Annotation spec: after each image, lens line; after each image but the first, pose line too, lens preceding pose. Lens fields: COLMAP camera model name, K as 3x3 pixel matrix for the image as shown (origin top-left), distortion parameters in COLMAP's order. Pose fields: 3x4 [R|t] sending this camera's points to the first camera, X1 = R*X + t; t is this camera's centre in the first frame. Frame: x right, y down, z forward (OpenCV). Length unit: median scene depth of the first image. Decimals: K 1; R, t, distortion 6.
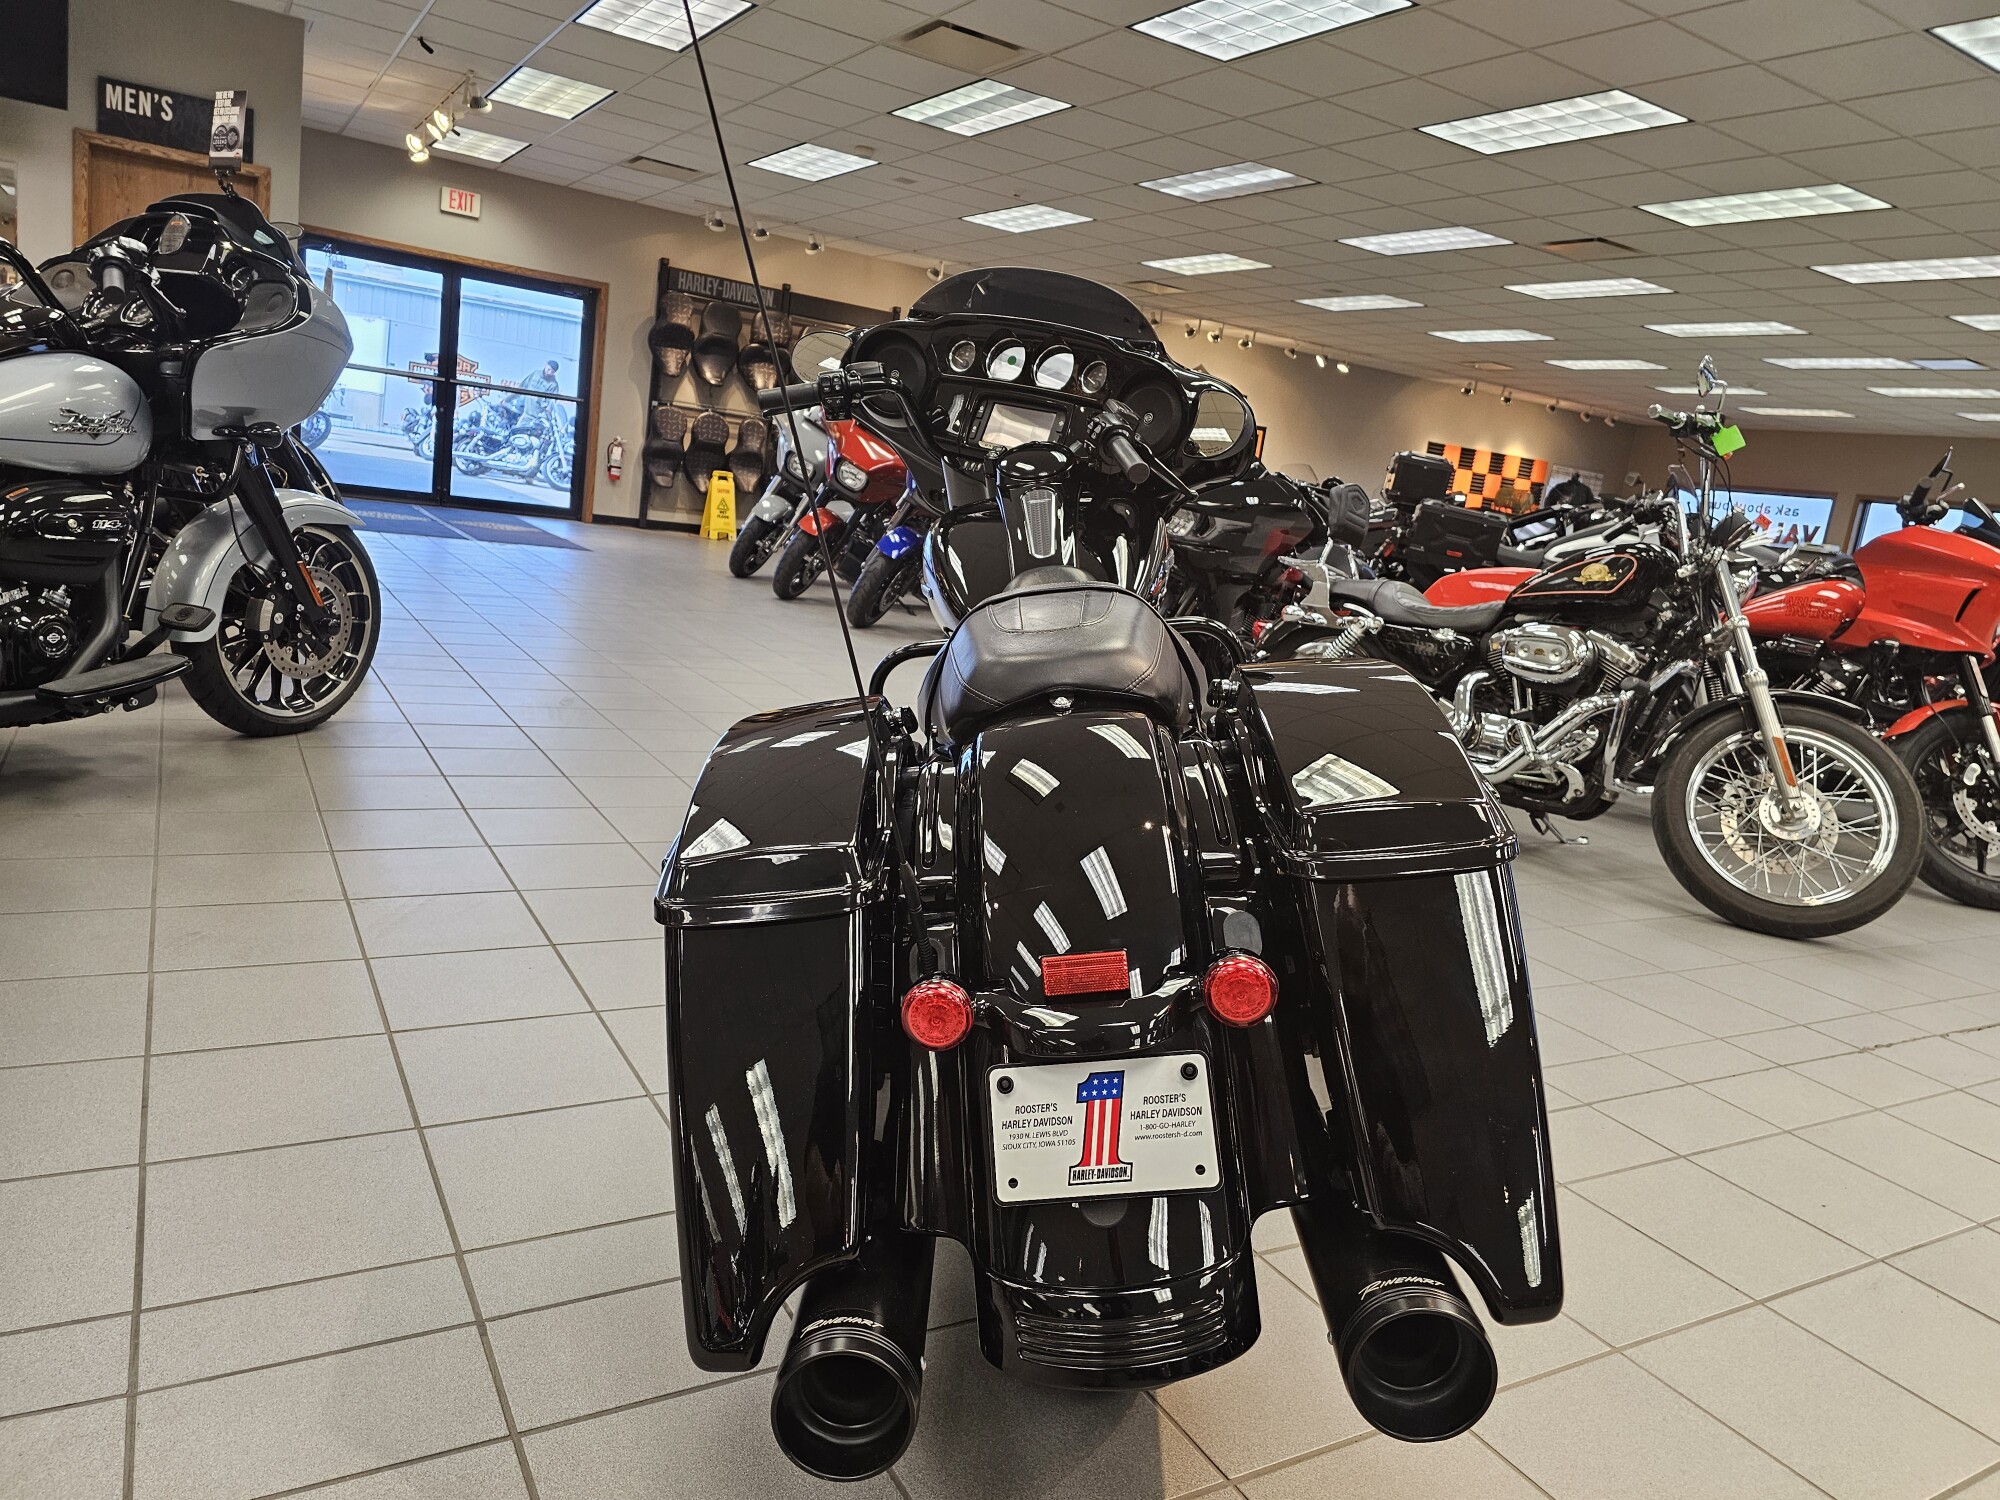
lens RADIAL K [[1351.9, 0, 1002.3], [0, 1351.9, 746.7], [0, 0, 1]] dist [0.035251, -0.033306]
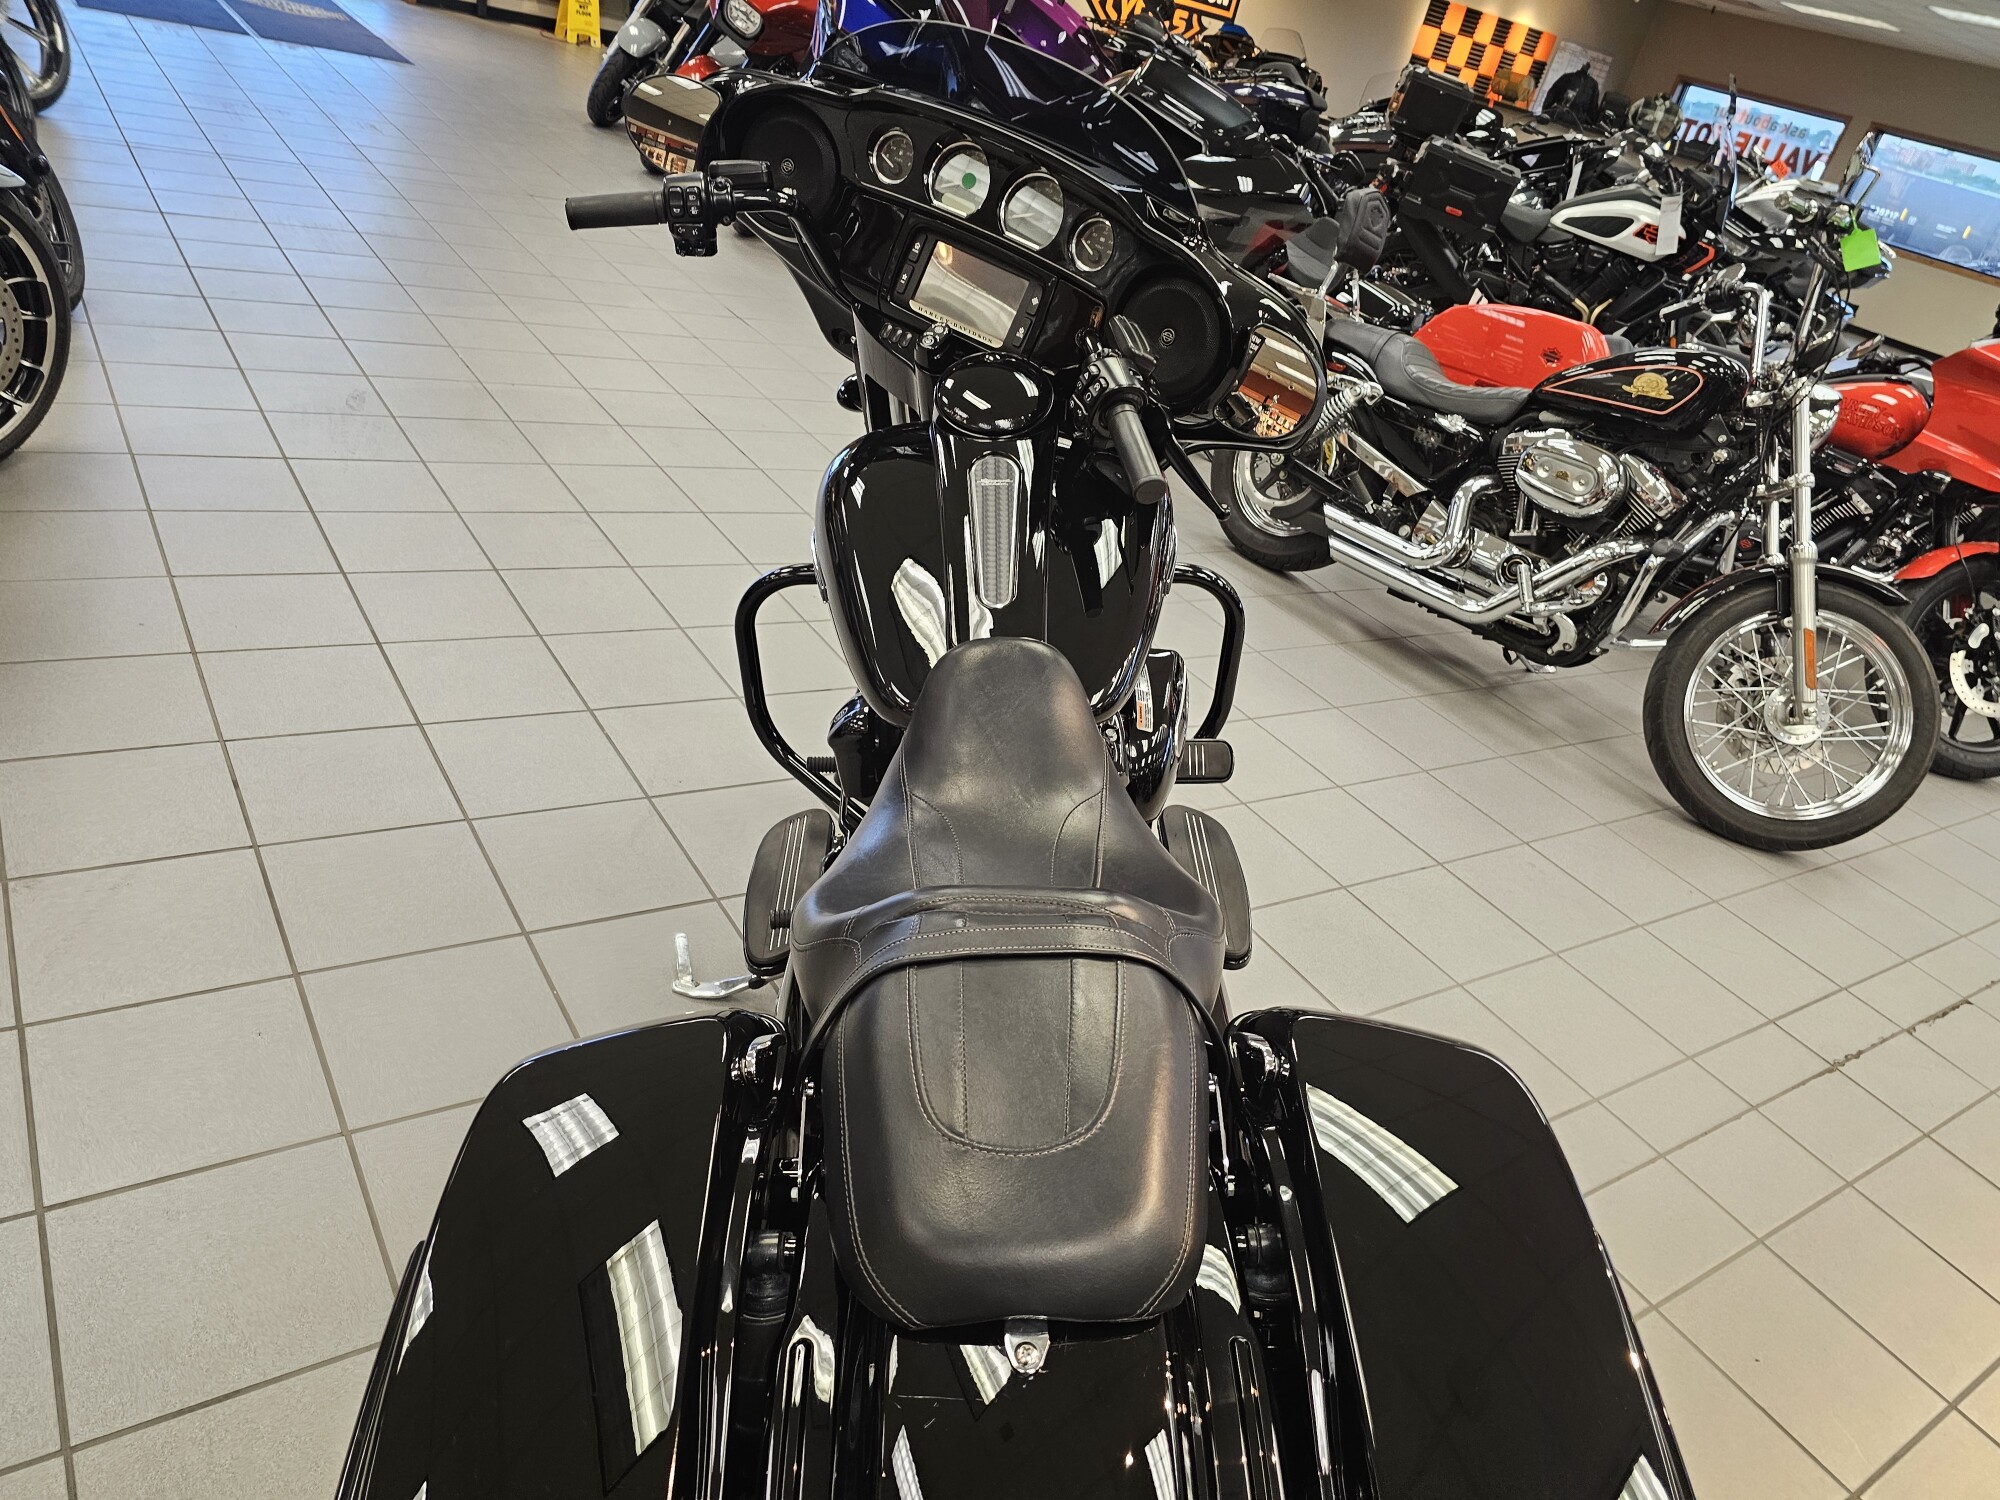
lens RADIAL K [[1351.9, 0, 1017.2], [0, 1351.9, 767.0], [0, 0, 1]] dist [0.035251, -0.033306]
pose [[0.992454, 0.066337, 0.103119, -0.005273], [-0.097957, 0.934794, 0.341417, -0.071846], [-0.073746, -0.348942, 0.934238, 0.084257]]
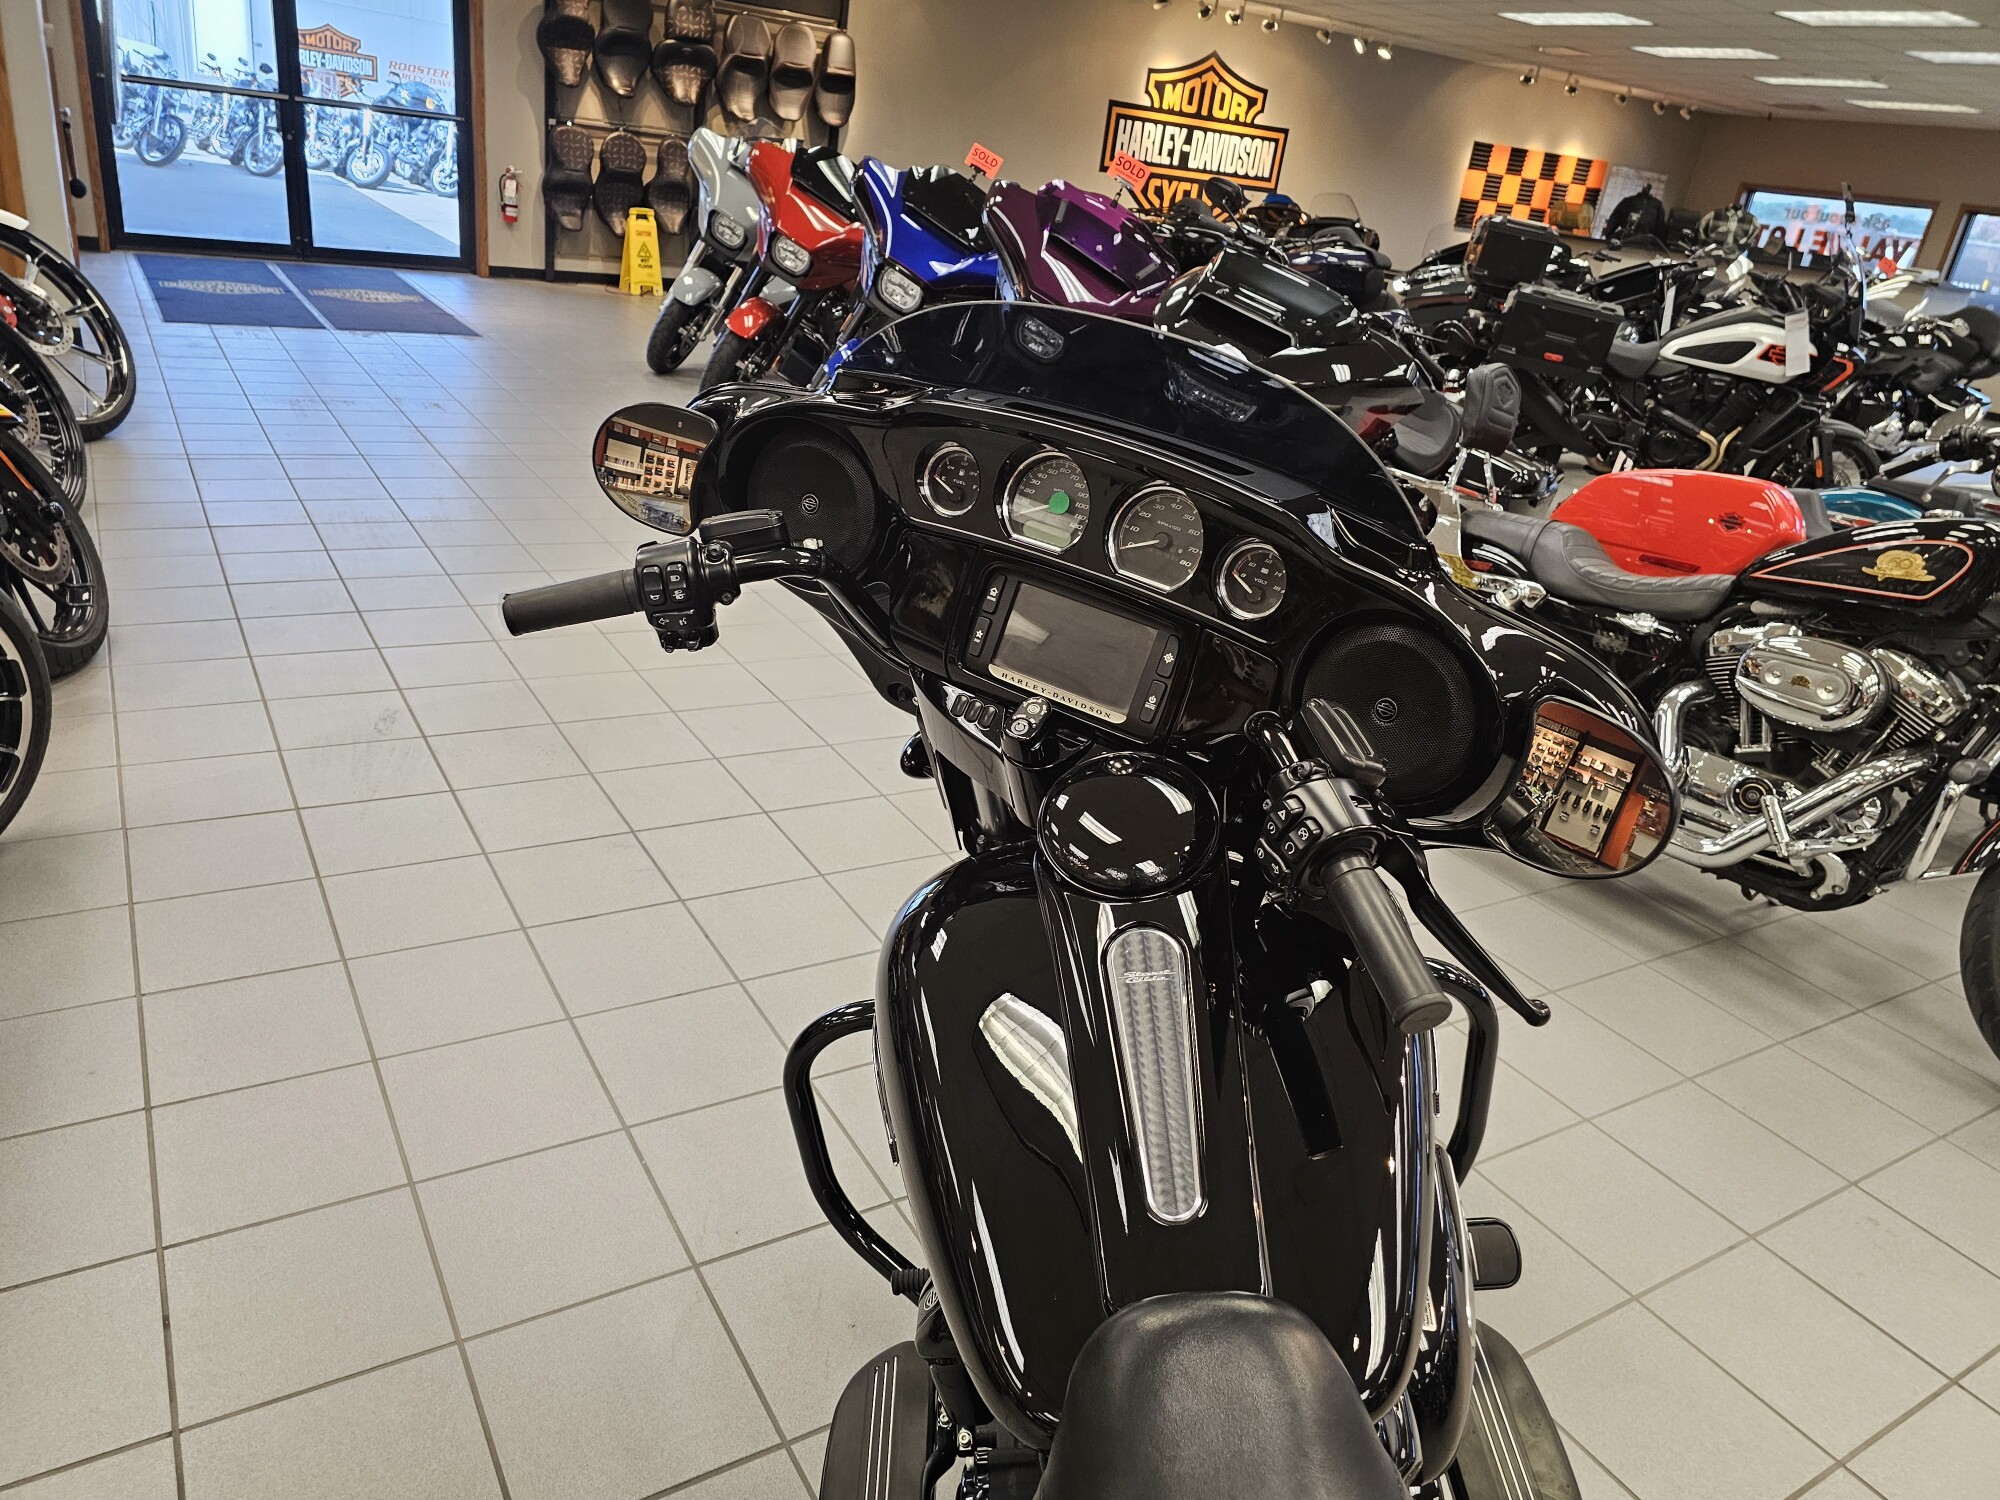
lens RADIAL K [[1351.9, 0, 983.3], [0, 1351.9, 751.3], [0, 0, 1]] dist [0.035251, -0.033306]
pose [[0.999919, -0.011908, 0.004555, -0.006257], [0.010581, 0.974418, 0.224493, -0.089074], [-0.007112, -0.224426, 0.974465, 0.155645]]
